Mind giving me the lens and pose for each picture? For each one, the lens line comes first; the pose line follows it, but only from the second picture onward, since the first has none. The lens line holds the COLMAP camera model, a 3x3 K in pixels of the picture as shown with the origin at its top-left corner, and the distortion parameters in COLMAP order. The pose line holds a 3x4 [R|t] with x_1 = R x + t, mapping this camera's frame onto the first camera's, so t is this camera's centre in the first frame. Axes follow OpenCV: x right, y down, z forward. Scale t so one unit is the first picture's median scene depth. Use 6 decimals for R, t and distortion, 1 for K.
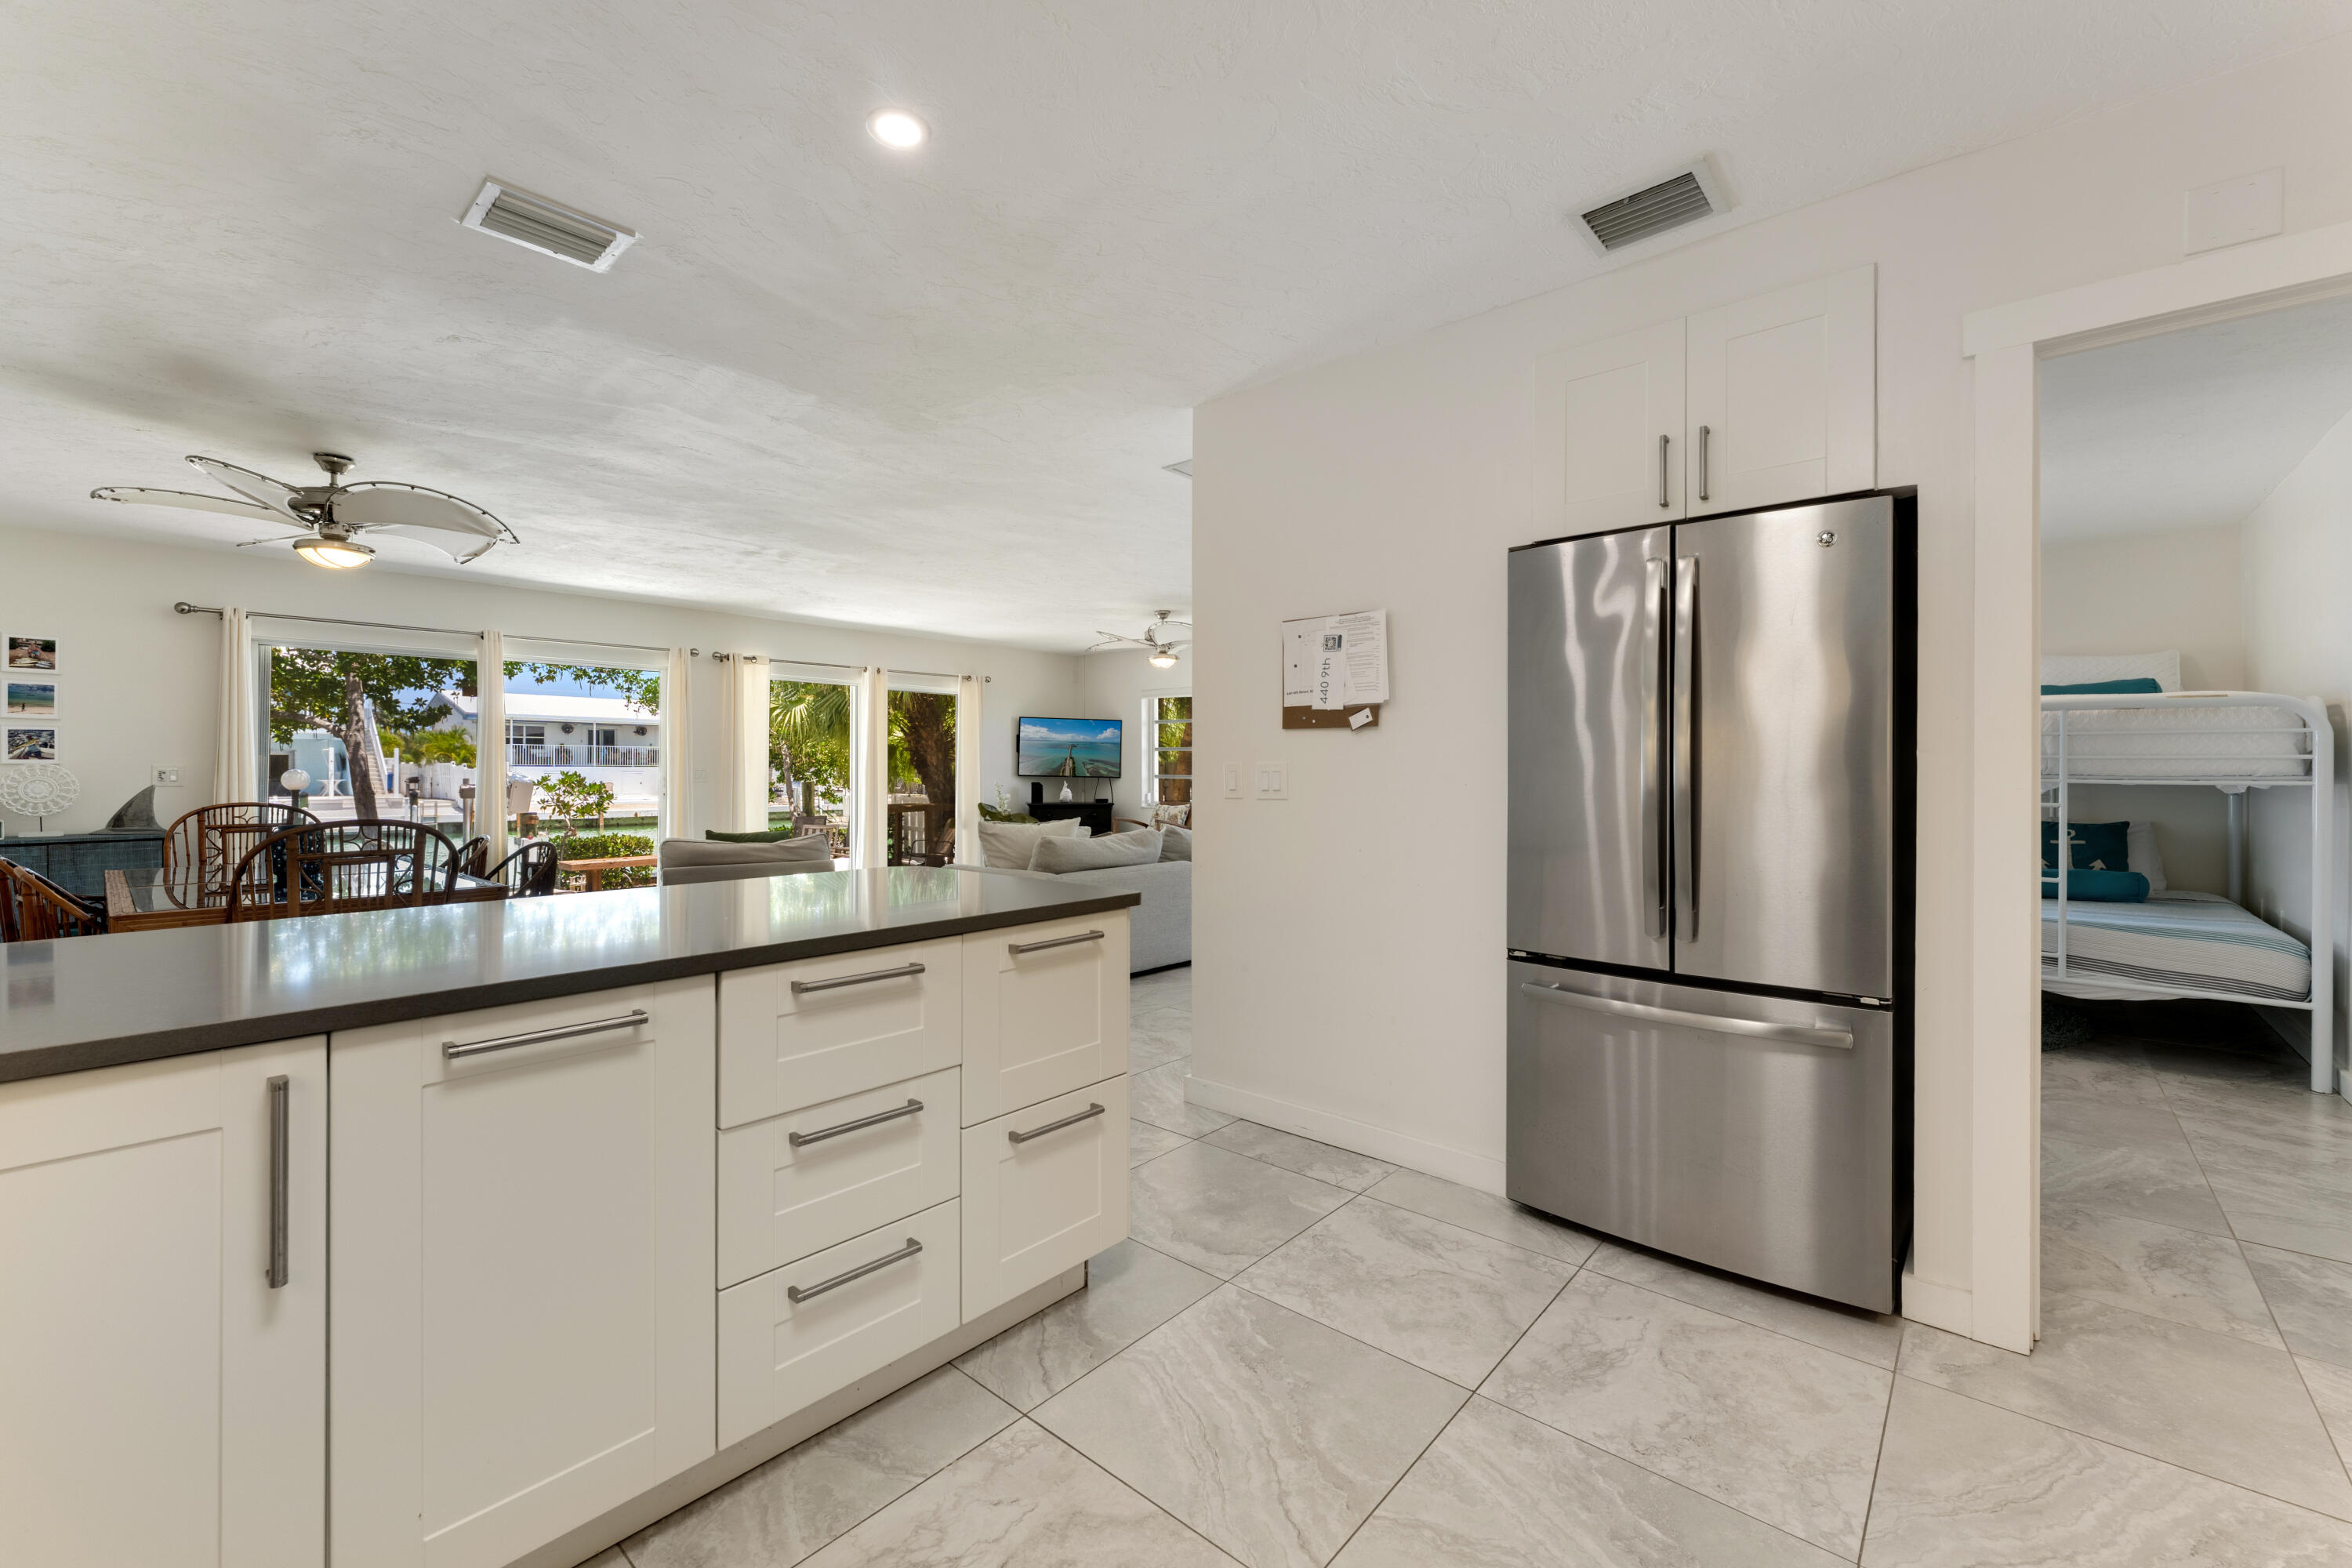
lens RADIAL K [[951.2, 0, 1189.0], [0, 951.2, 772.5], [0, 0, 1]] dist [0.005530, -0.000244]
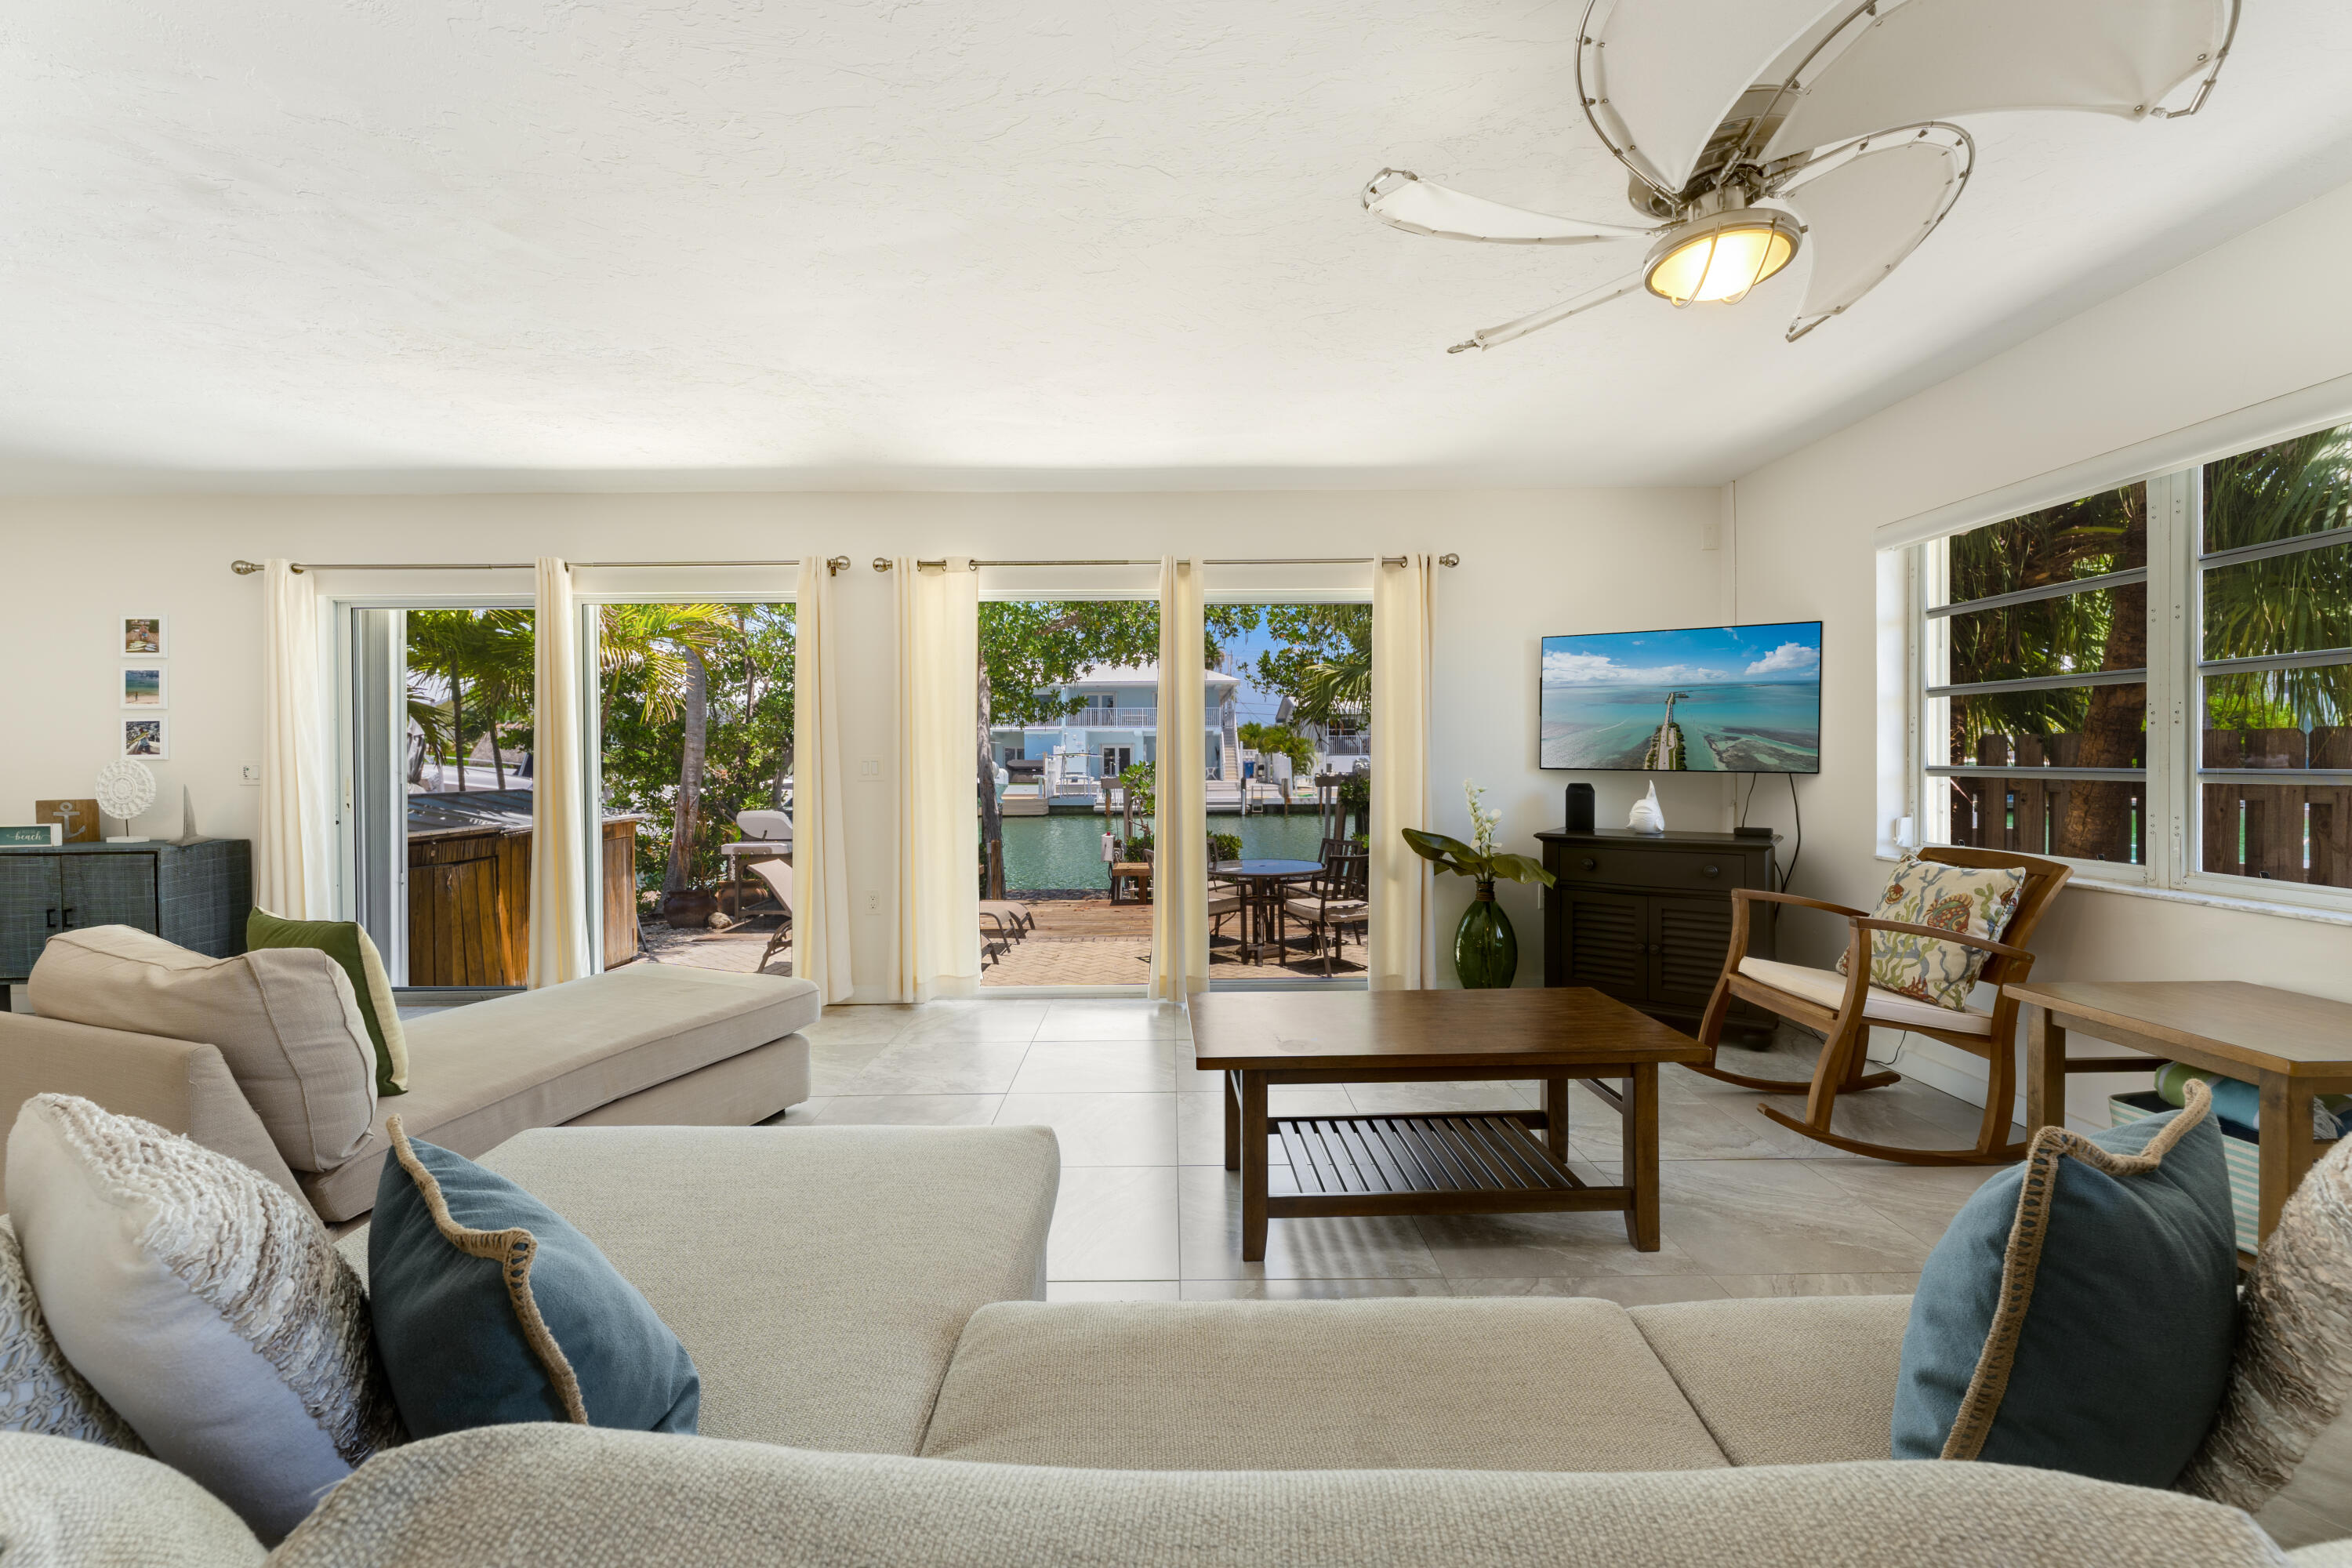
lens RADIAL K [[951.2, 0, 1174.7], [0, 951.2, 774.0], [0, 0, 1]] dist [0.005530, -0.000244]
pose [[0.658623, 0.006056, -0.752448, 0.046453], [0.005987, 0.999894, 0.013288, -0.000898], [0.752449, -0.013257, 0.658517, 0.572348]]
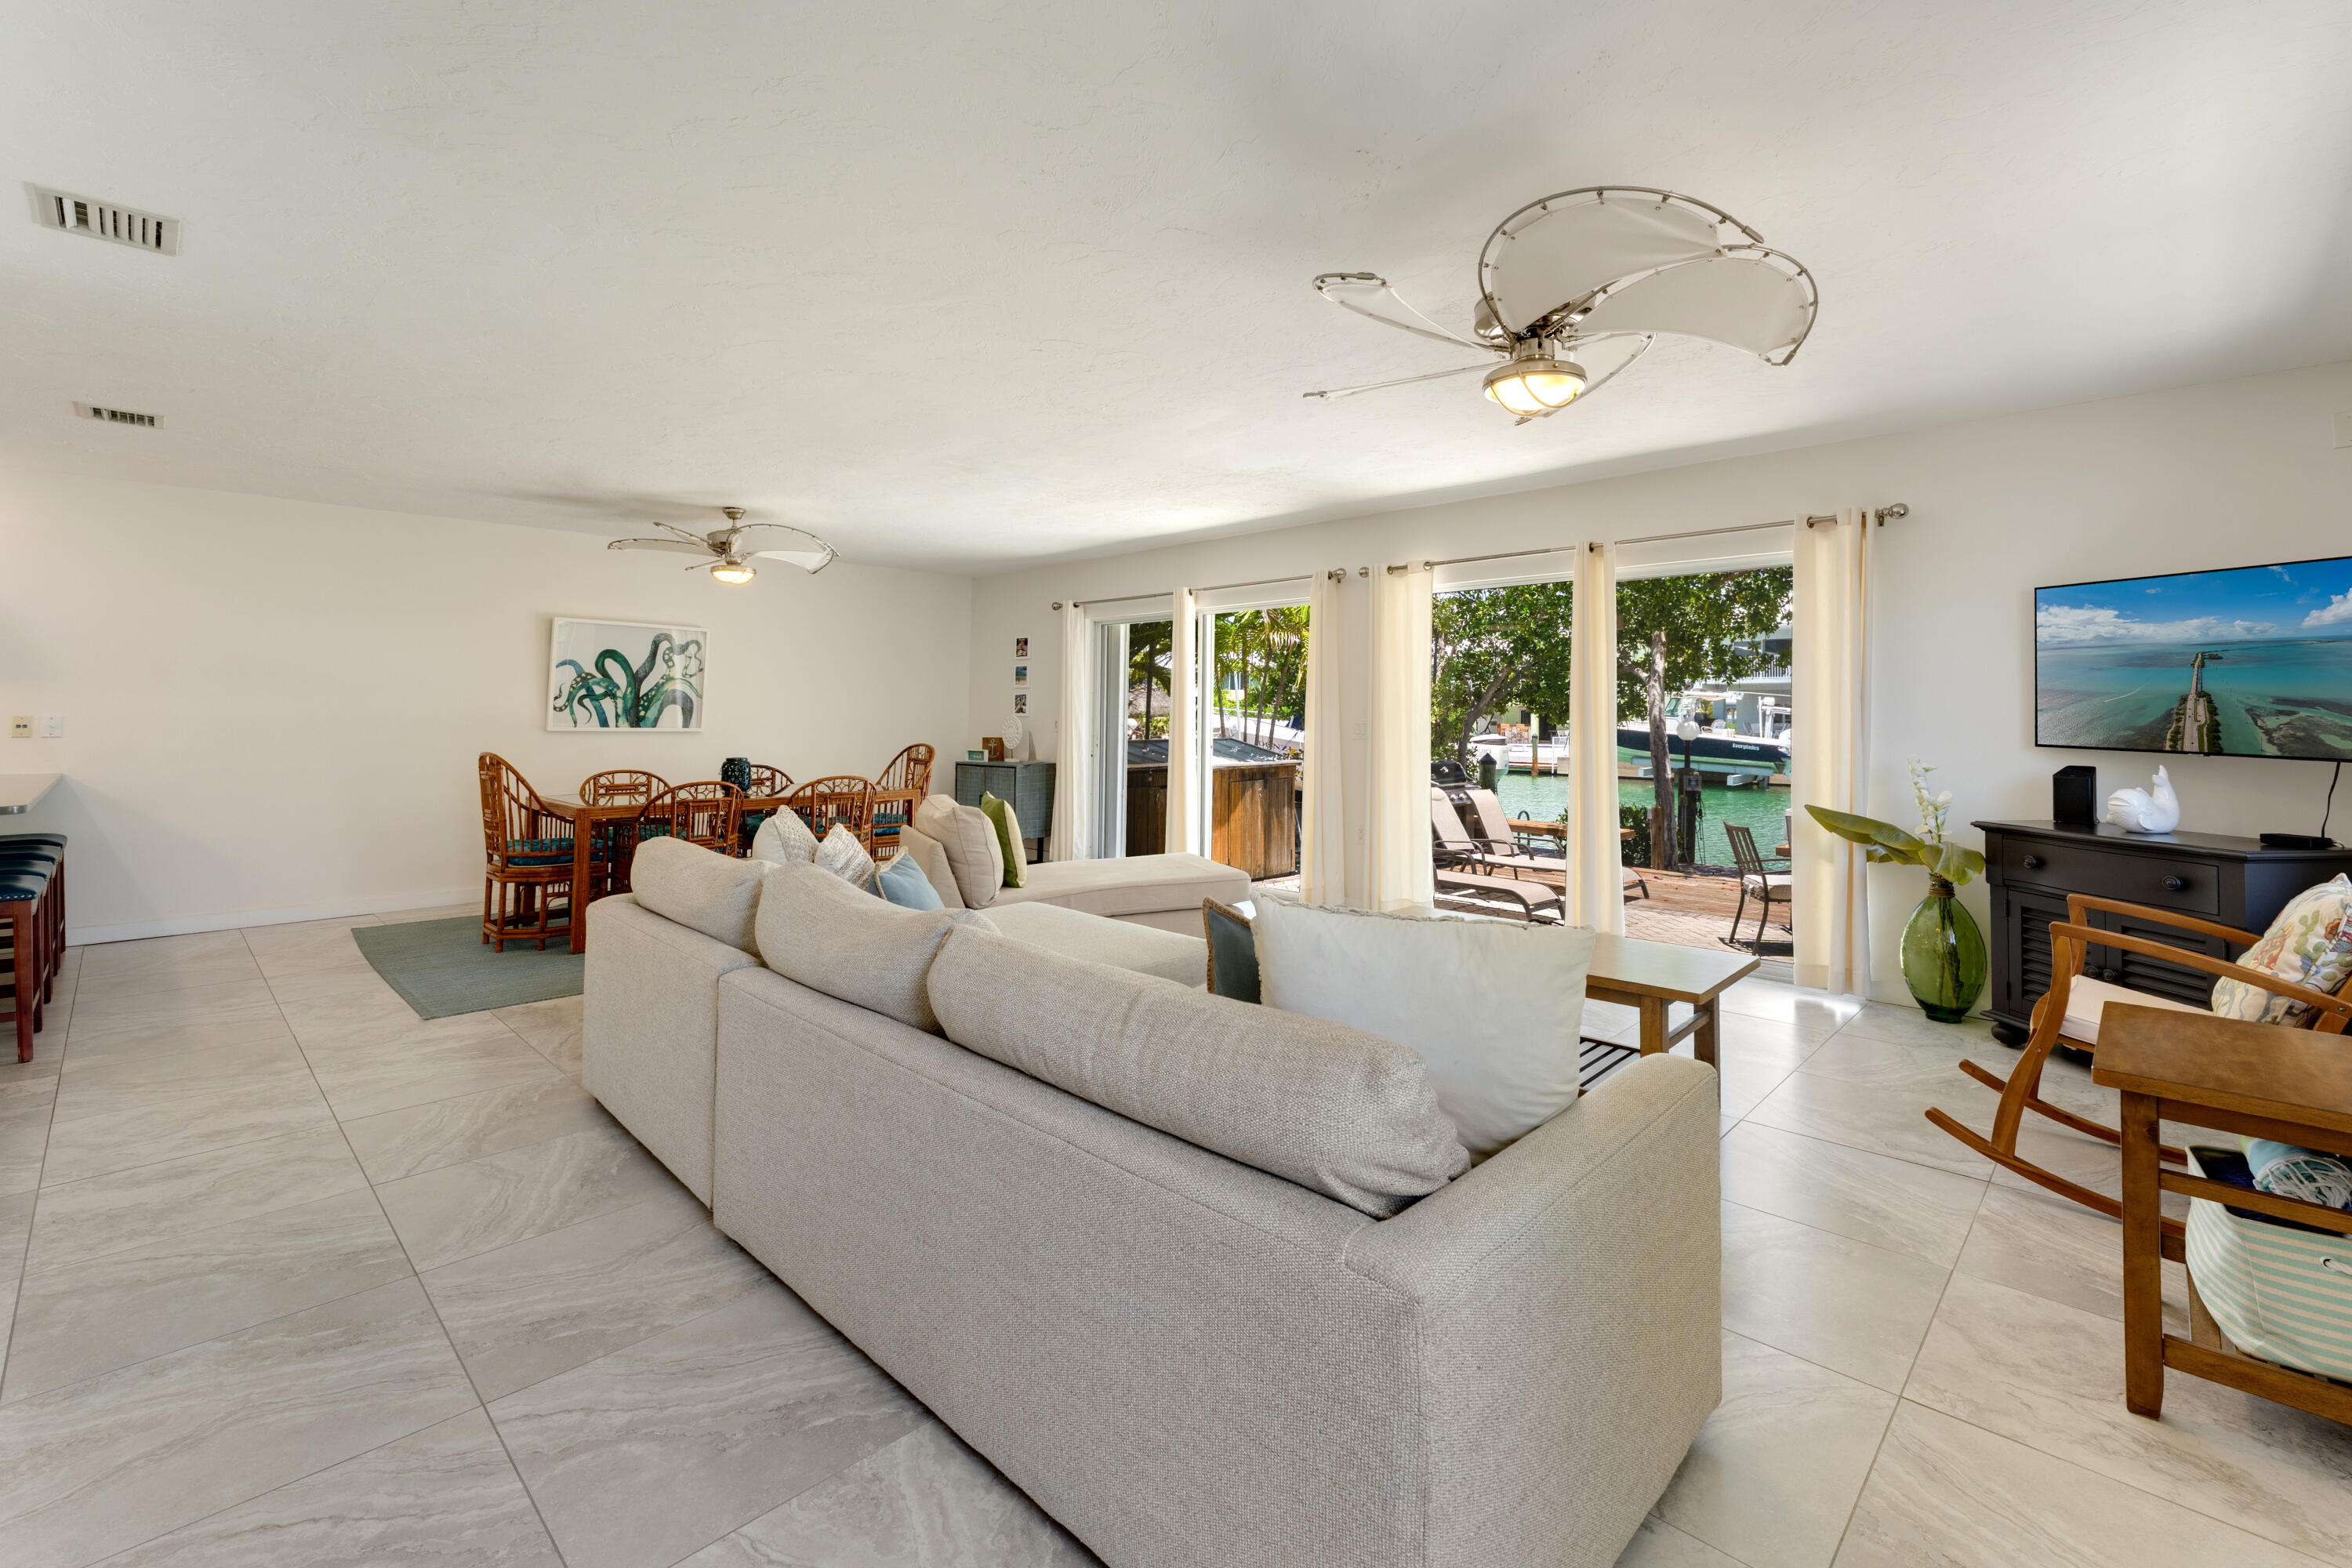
lens RADIAL K [[1025.2, 0, 1178.3], [0, 1025.2, 661.9], [0, 0, 1]] dist [-0.000986, -0.000862]
pose [[-0.055793, -0.052084, -0.997083, 0.244670], [-0.006581, 0.998636, -0.051797, -0.006220], [0.998421, 0.003672, -0.056060, 0.684744]]
